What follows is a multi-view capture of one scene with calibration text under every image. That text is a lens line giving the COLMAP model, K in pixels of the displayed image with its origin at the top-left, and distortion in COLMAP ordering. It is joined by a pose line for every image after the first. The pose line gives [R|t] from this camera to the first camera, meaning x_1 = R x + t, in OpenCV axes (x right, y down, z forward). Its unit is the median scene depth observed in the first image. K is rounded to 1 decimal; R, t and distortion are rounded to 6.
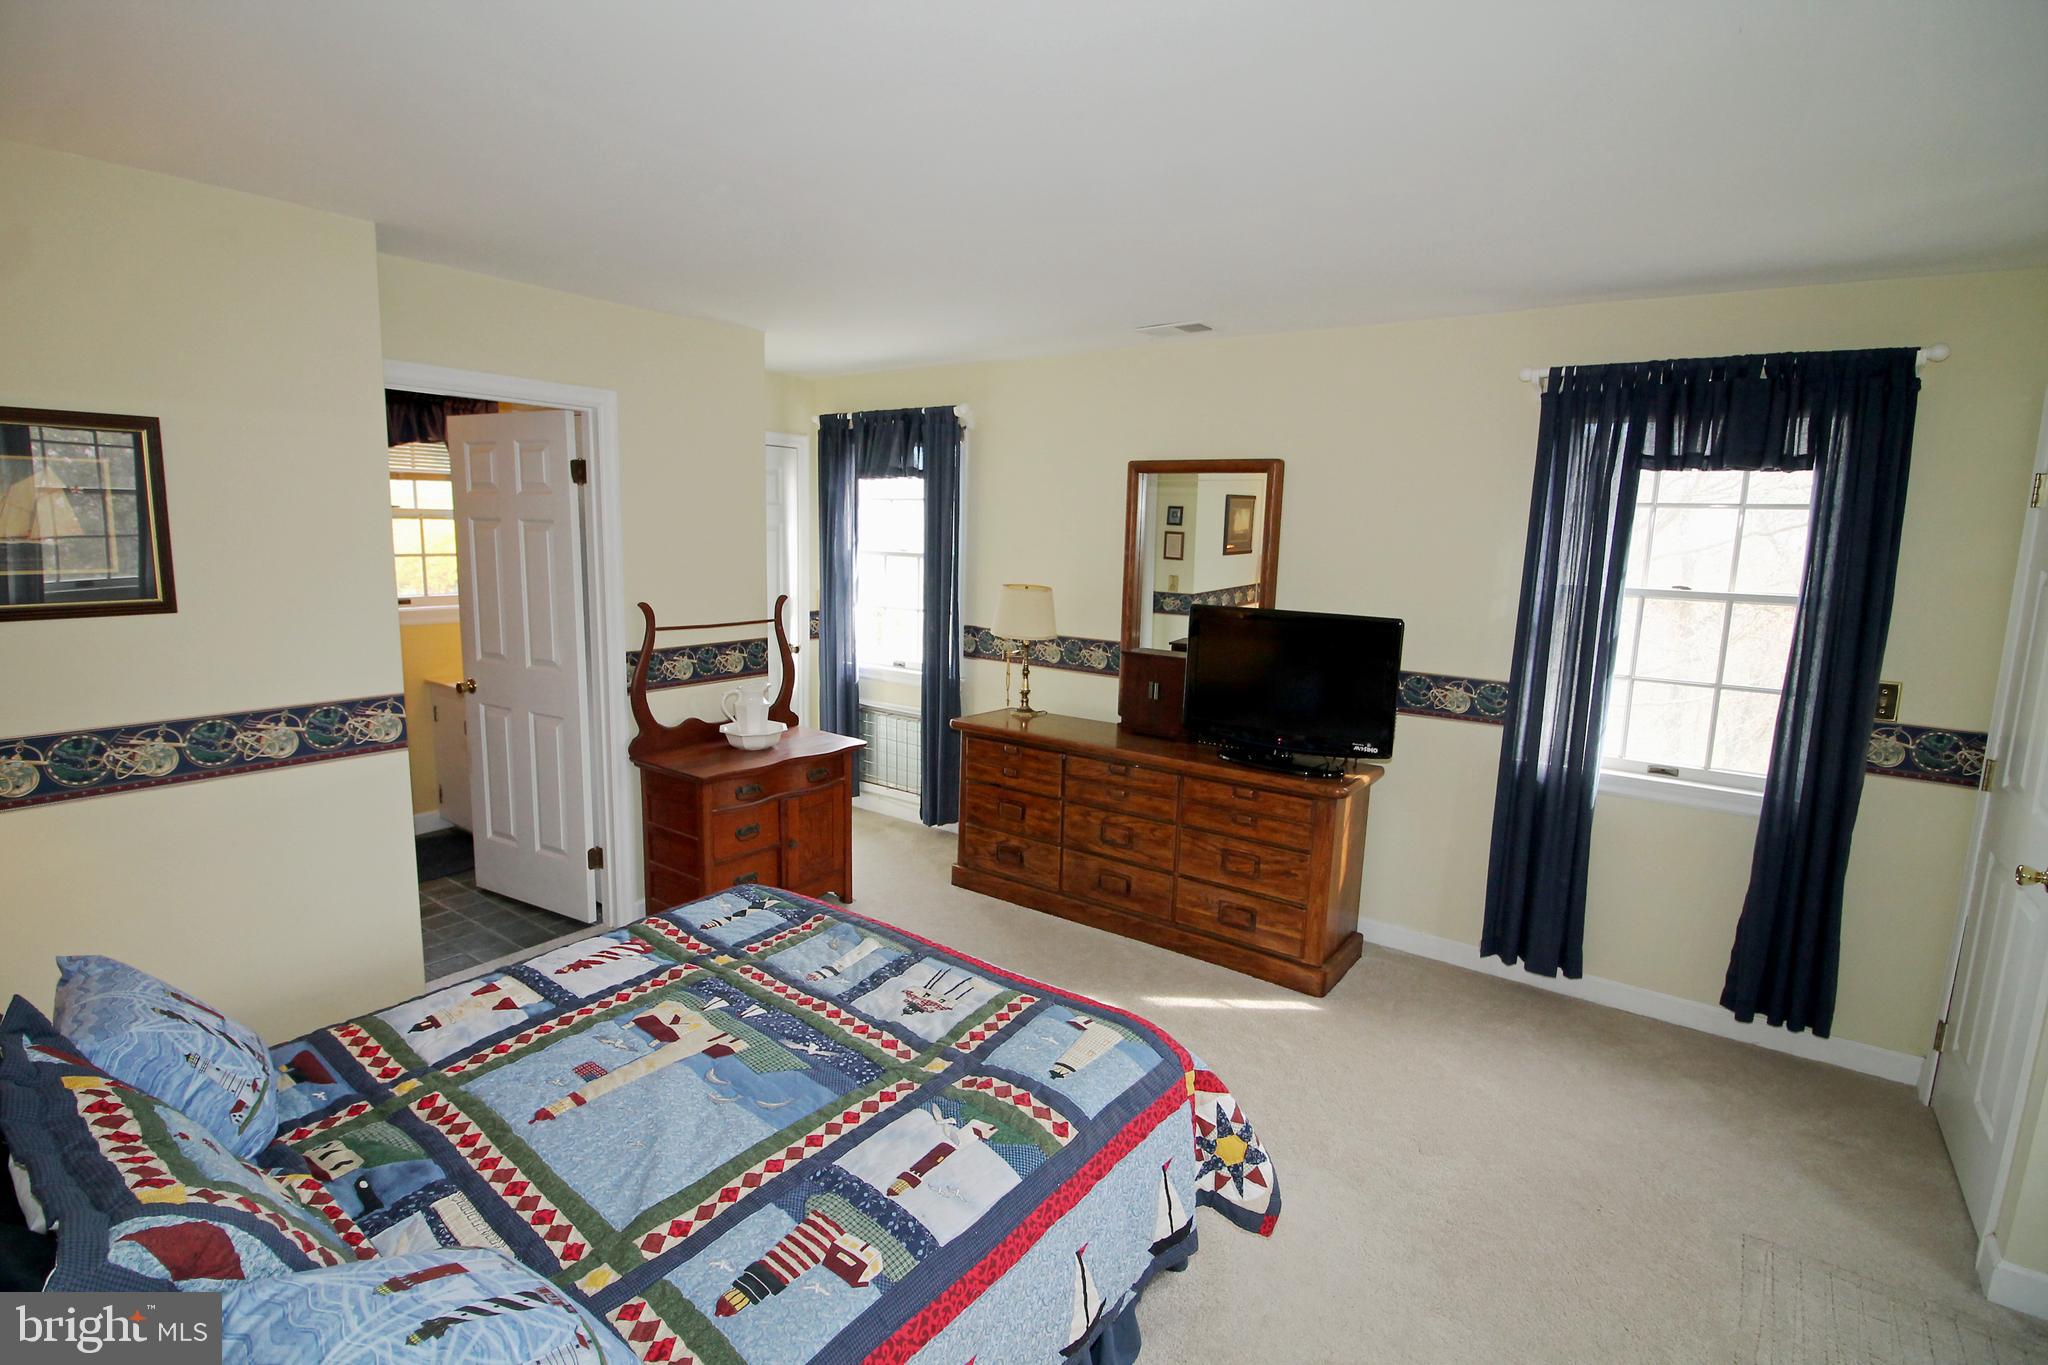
lens RADIAL K [[964.8, 0, 1010.6], [0, 964.8, 673.9], [0, 0, 1]] dist [-0.002834, -0.000431]
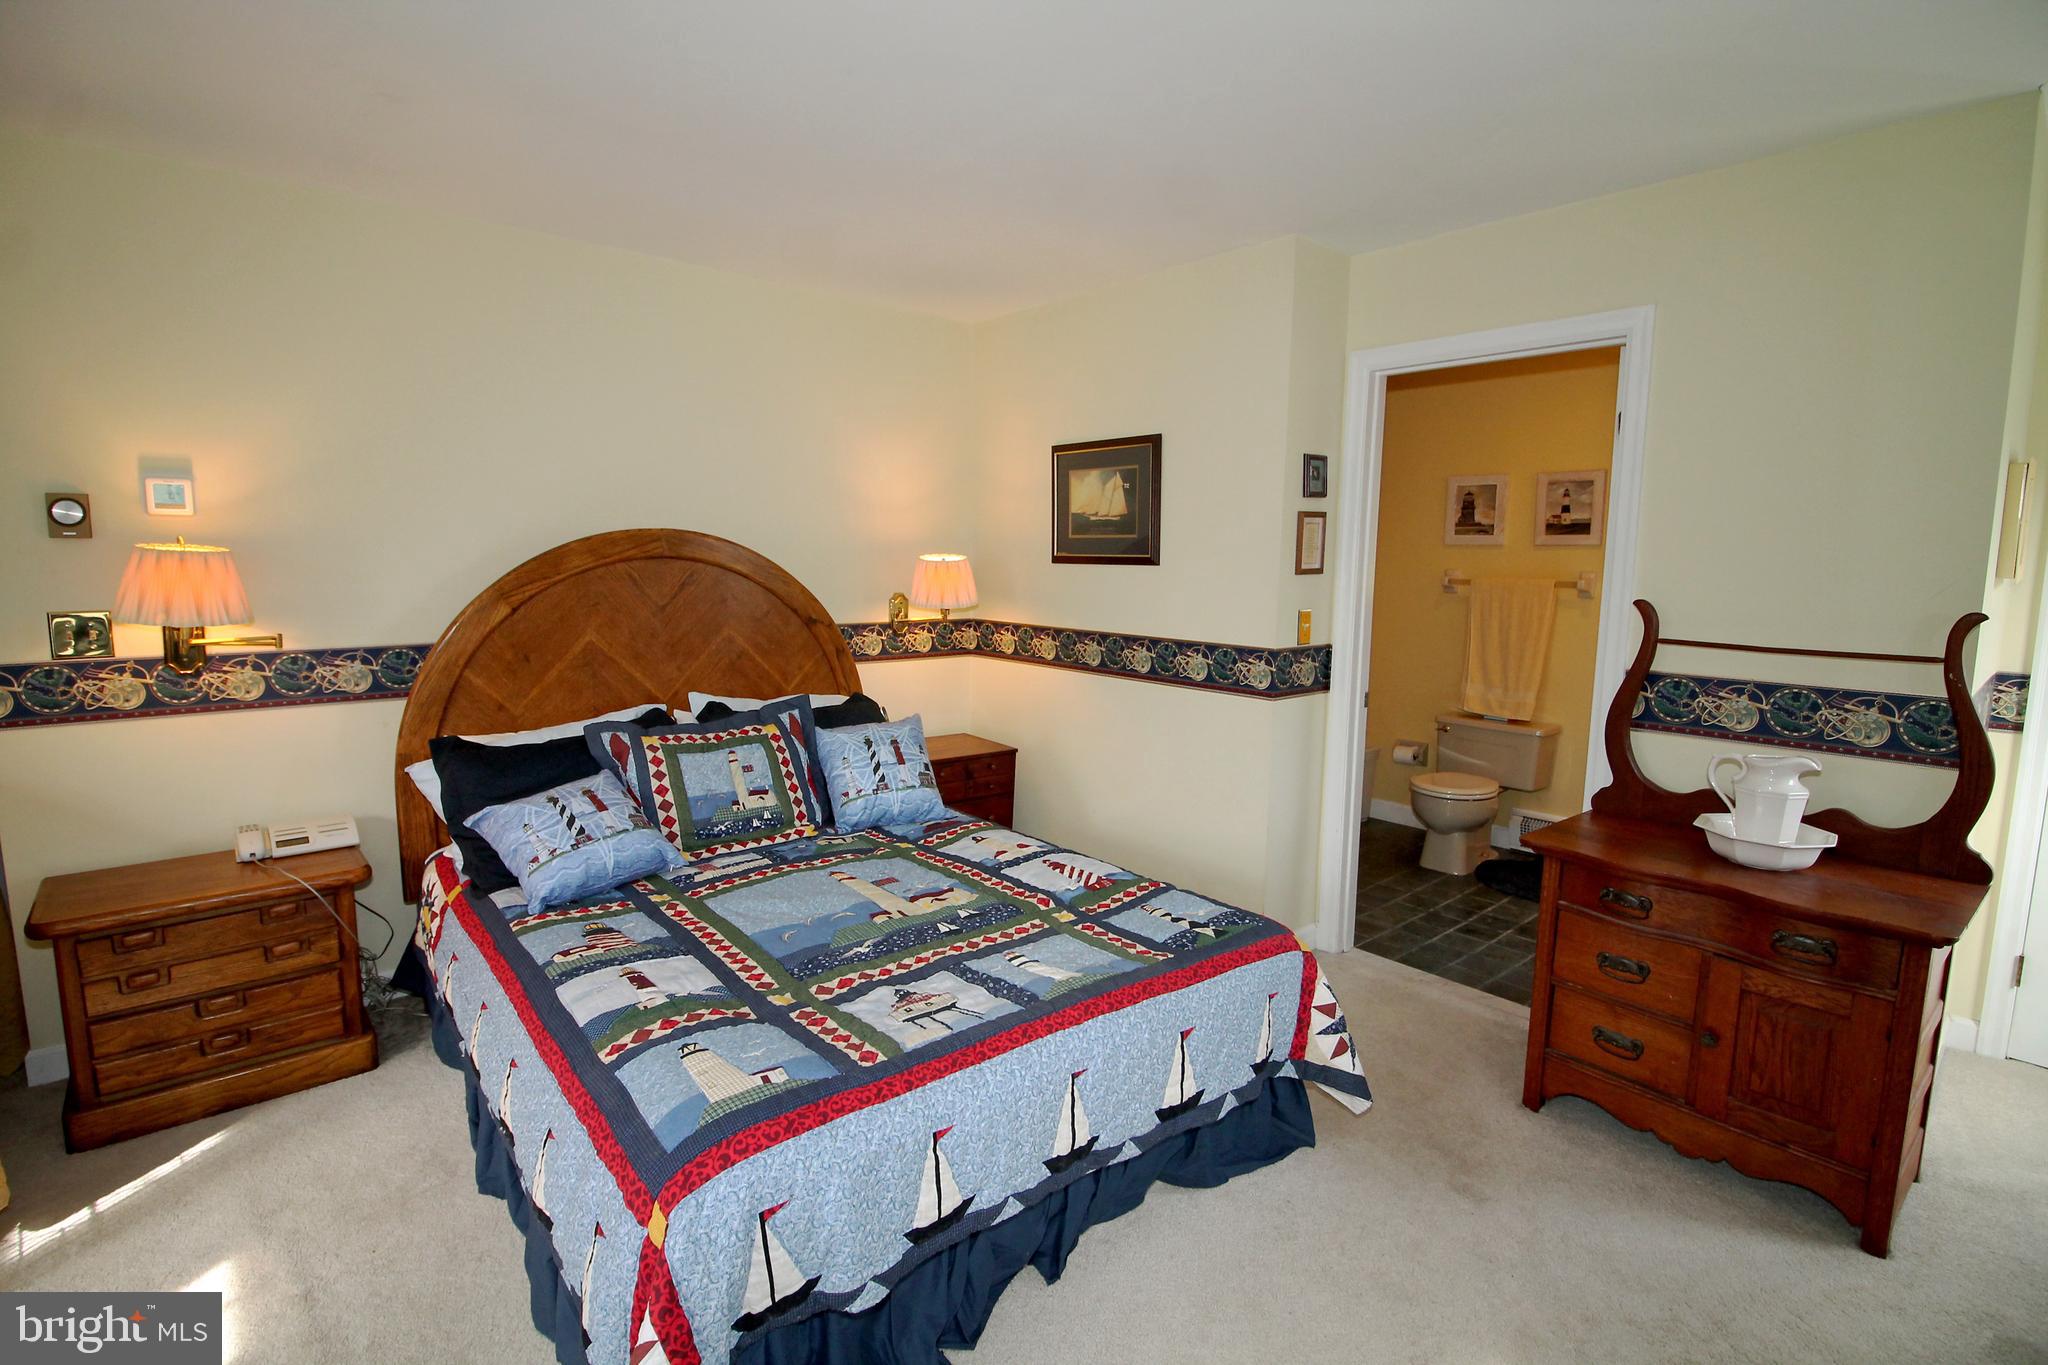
lens RADIAL K [[964.8, 0, 1010.6], [0, 964.8, 673.9], [0, 0, 1]] dist [-0.002834, -0.000431]
pose [[-0.232917, 0.091984, -0.968137, 0.702805], [-0.167607, 0.976823, 0.133132, -0.066084], [0.957945, 0.193275, -0.212101, 1.249152]]
